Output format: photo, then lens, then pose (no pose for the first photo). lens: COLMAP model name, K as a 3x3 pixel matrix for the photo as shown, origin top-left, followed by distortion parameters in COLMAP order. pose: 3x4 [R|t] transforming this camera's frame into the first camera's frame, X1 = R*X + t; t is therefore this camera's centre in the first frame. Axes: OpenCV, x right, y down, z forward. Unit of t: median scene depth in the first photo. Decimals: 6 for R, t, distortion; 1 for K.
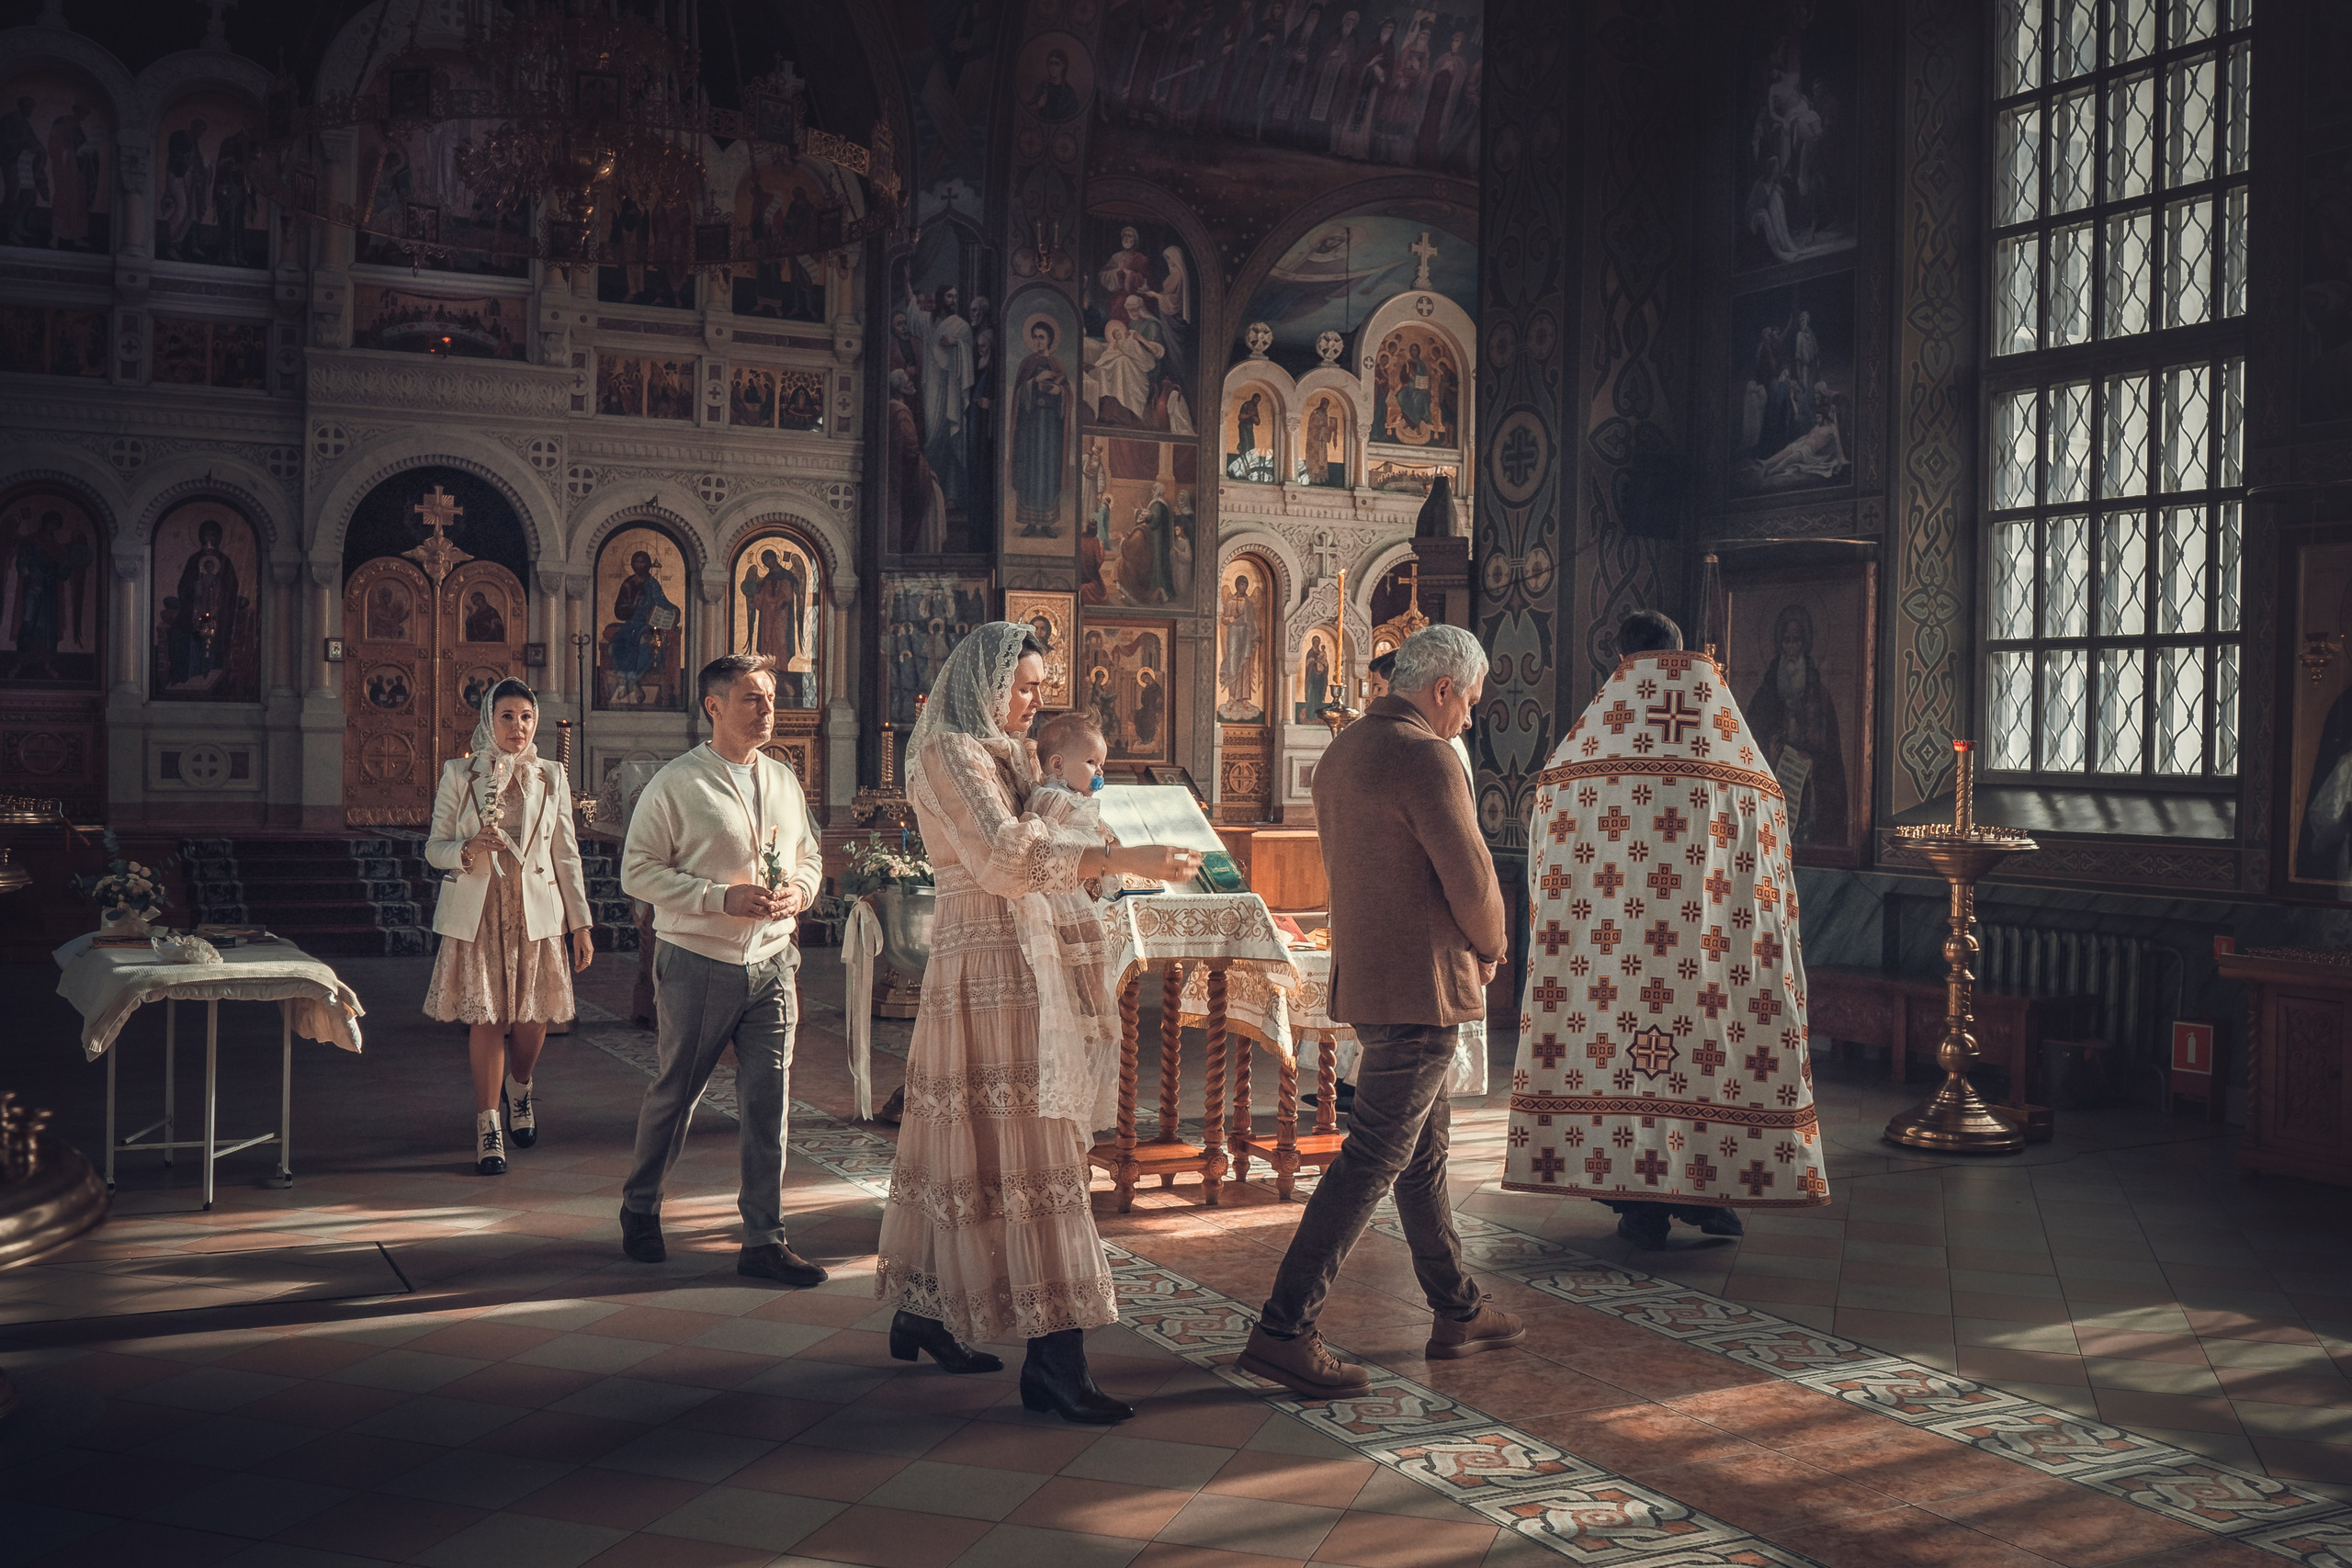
lens RADIAL K [[2440.6, 0, 1179.8], [0, 2440.6, 775.1], [0, 0, 1]] dist [-0.044269, 0.000000]
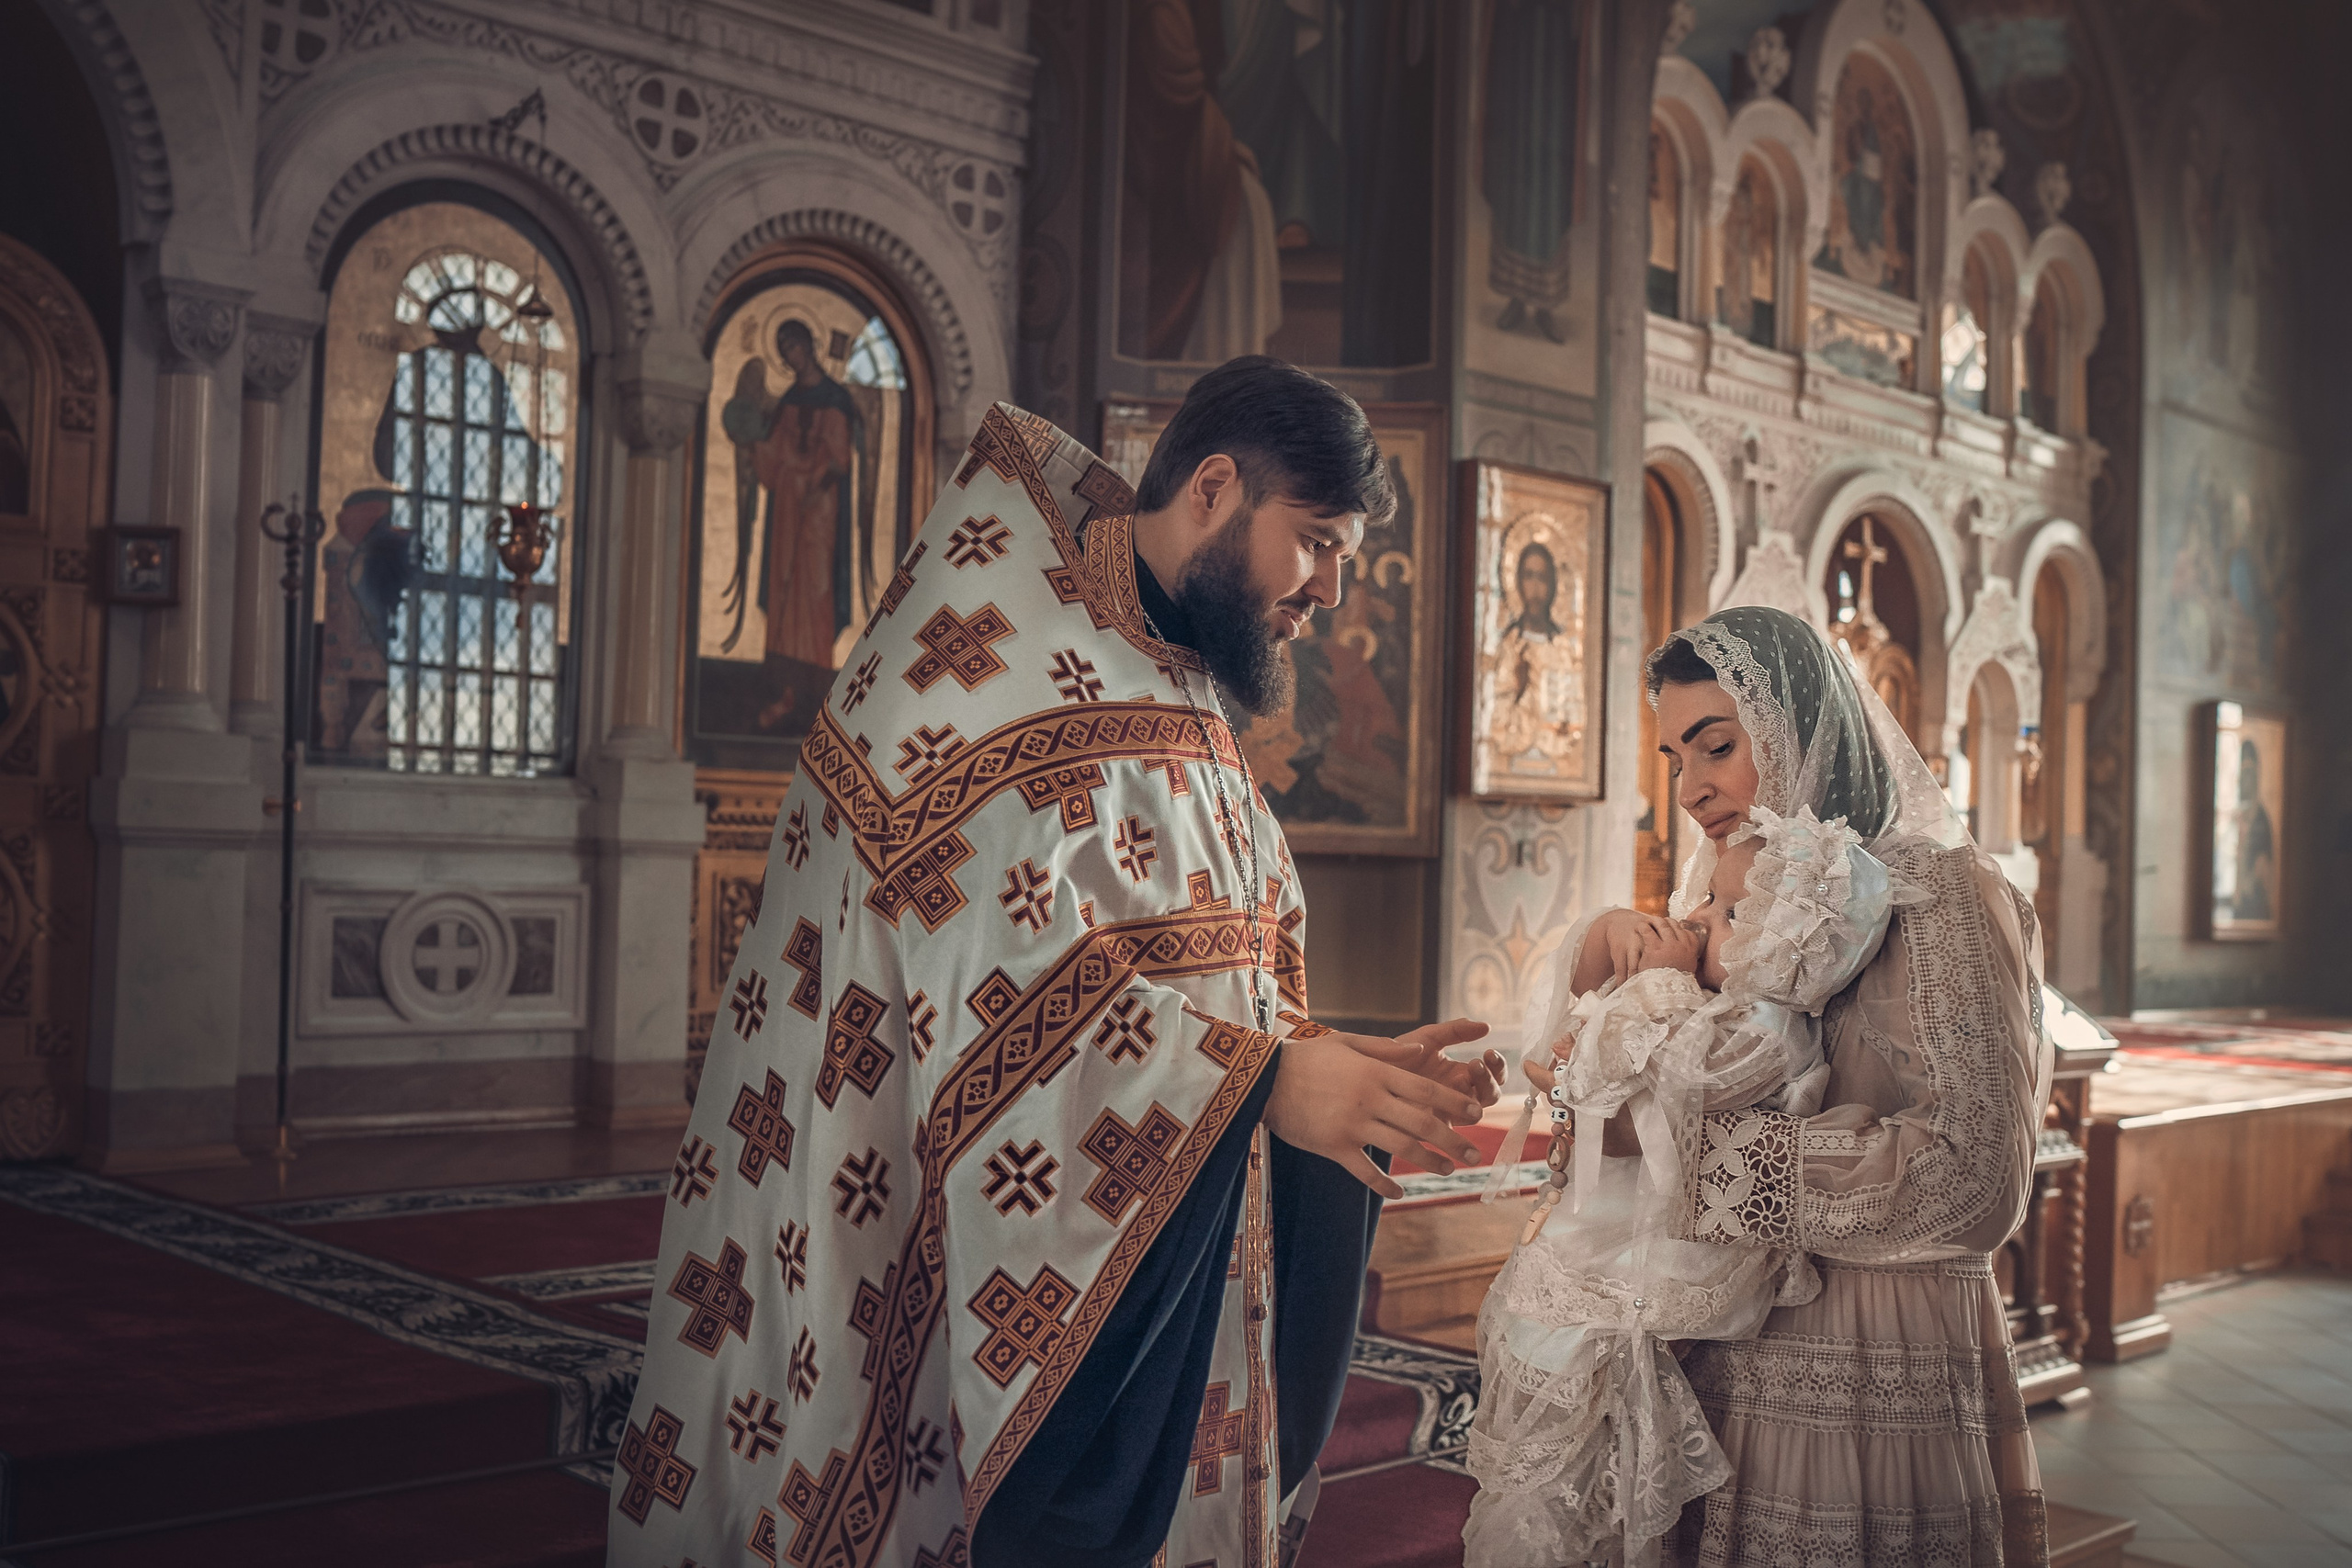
lens RADIAL K [[2440.6, 0, 1158.1], [0, 2440.6, 792.7], [0, 0, 1]] dist [-0.044269, 0.000000]
pose [[0.957967, 0.019870, 0.286188, -0.219415], [-0.010899, 0.999399, -0.032906, -0.013508], [-0.286670, 0.028404, 0.957608, 0.656010]]
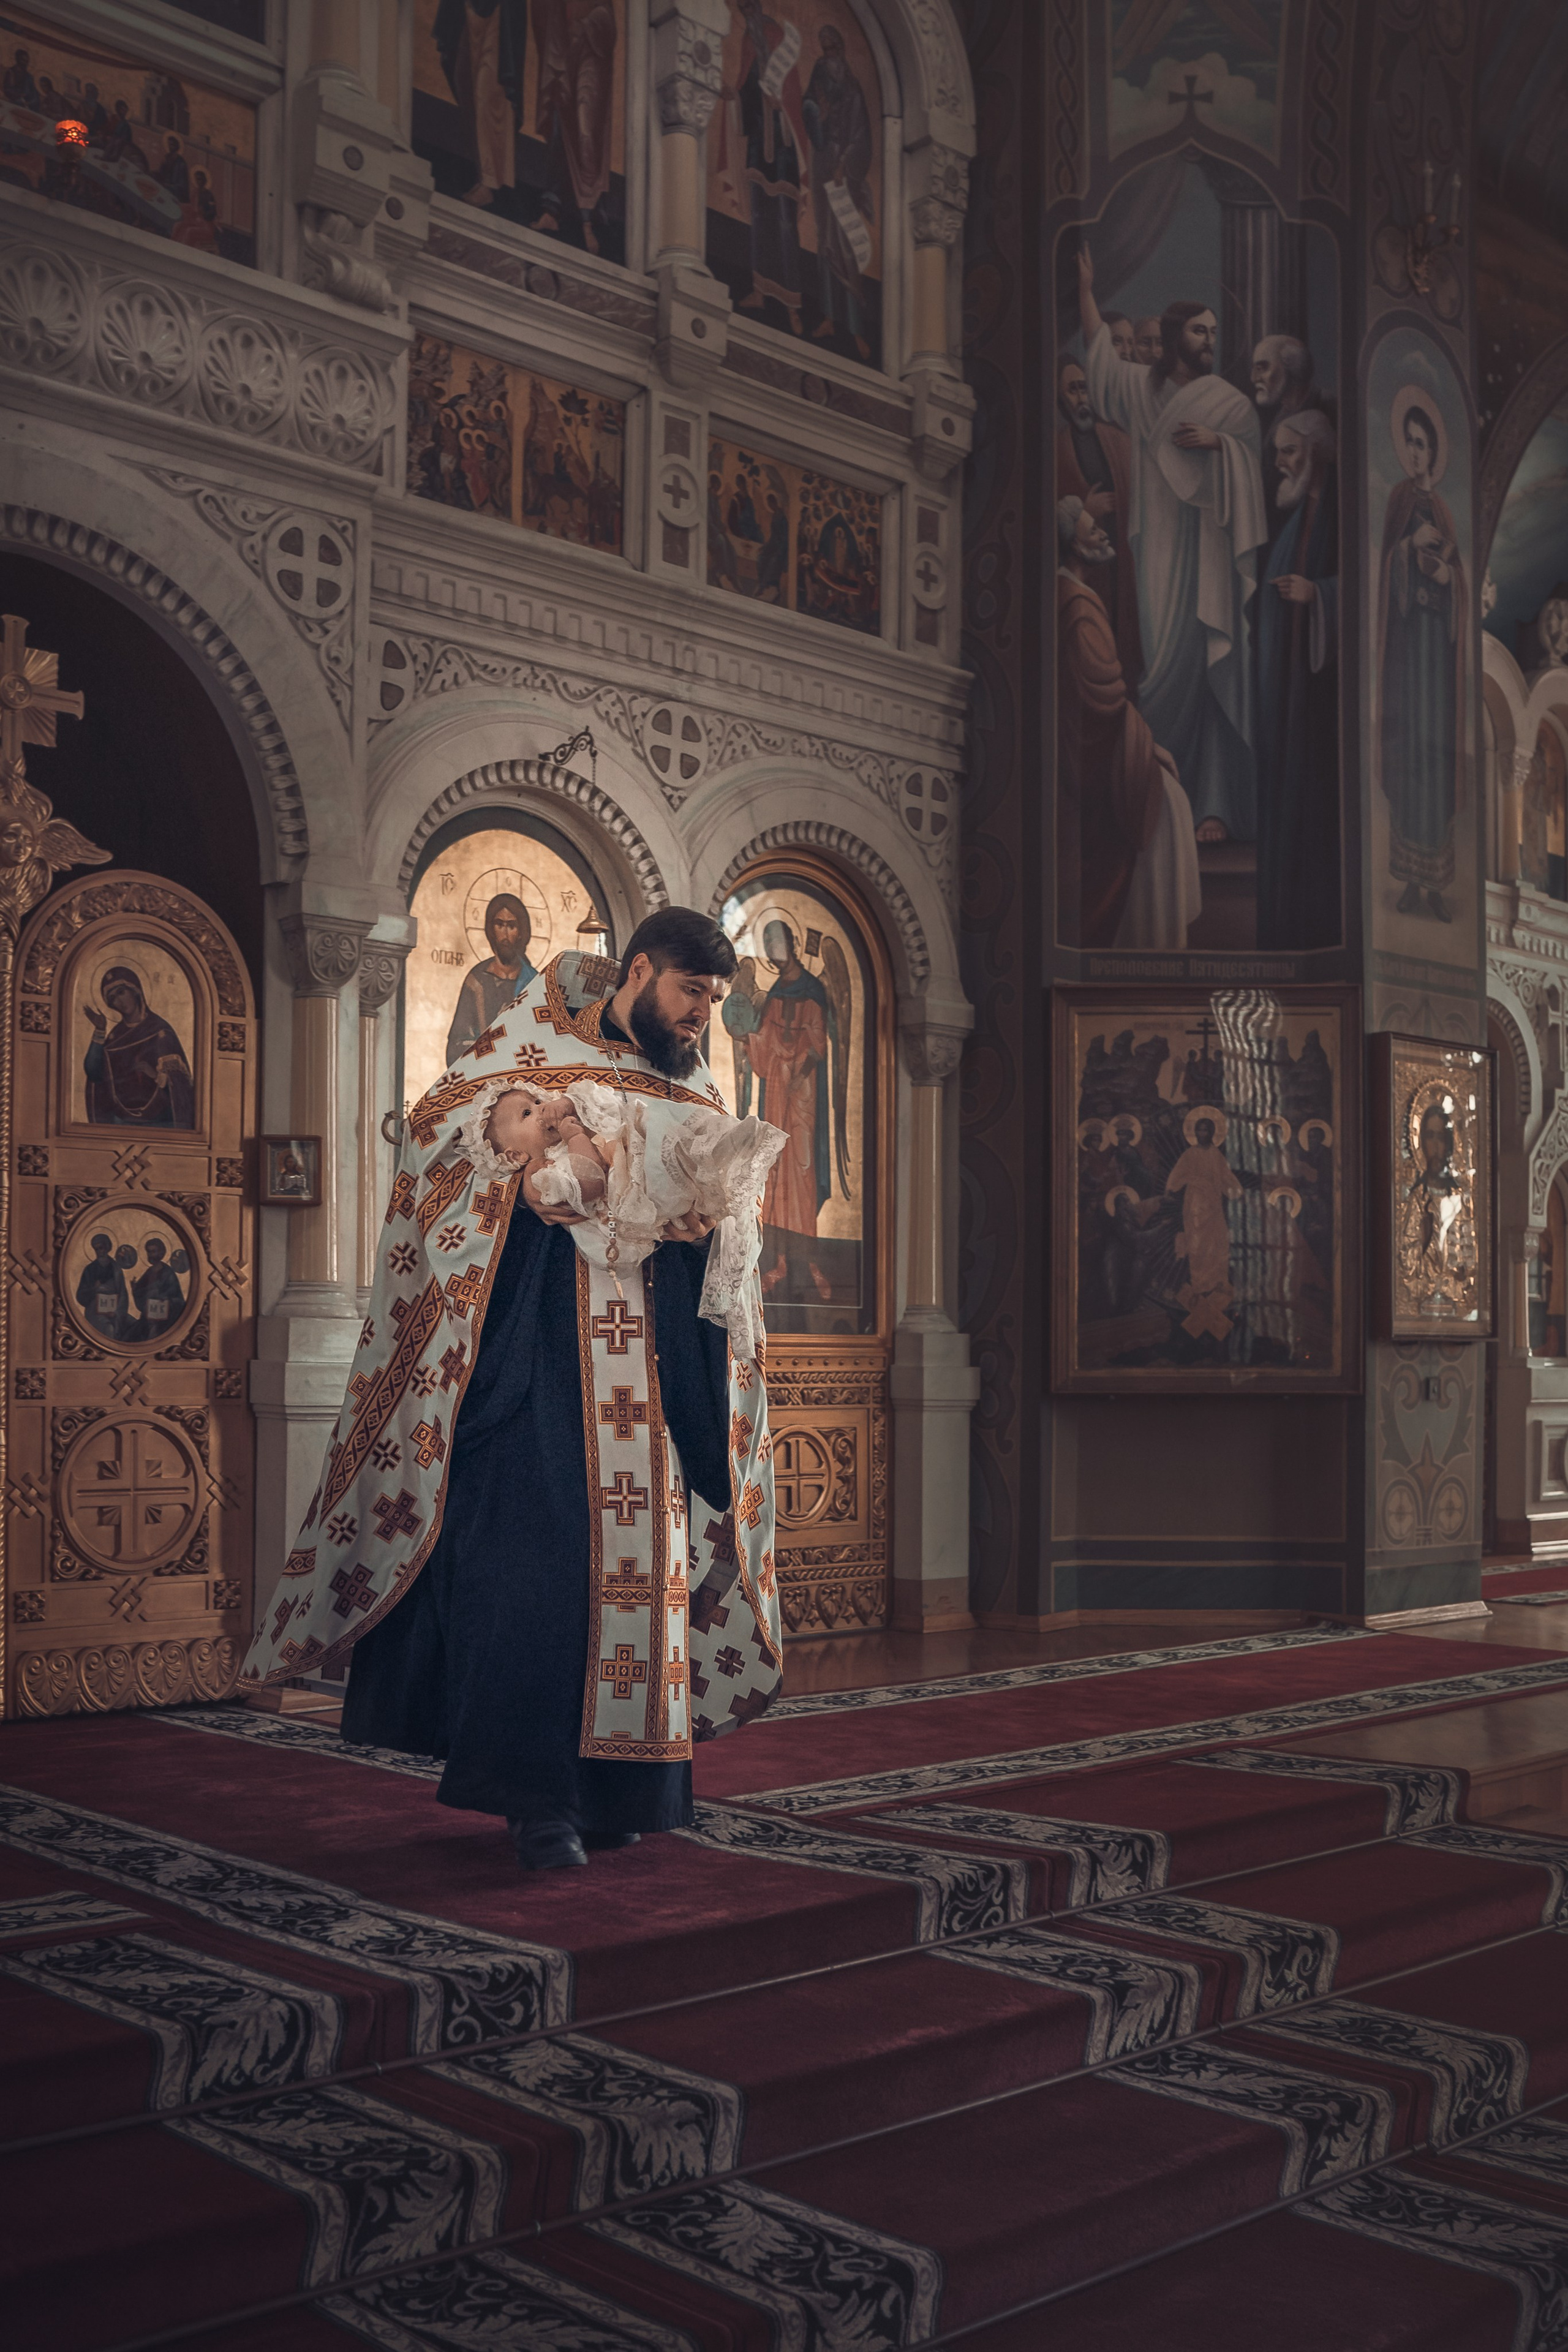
lens RADIAL K [[2440.9, 0, 790.4], [0, 2440.9, 1292.8], [0, 0, 1]] dist [-0.044269, 0.000000]
pose [[0.957540, 0.000725, 0.288299, -0.280092], [0.010345, 0.999267, -0.036870, -0.019426], [-0.288115, 0.038287, 0.956830, 0.637044]]
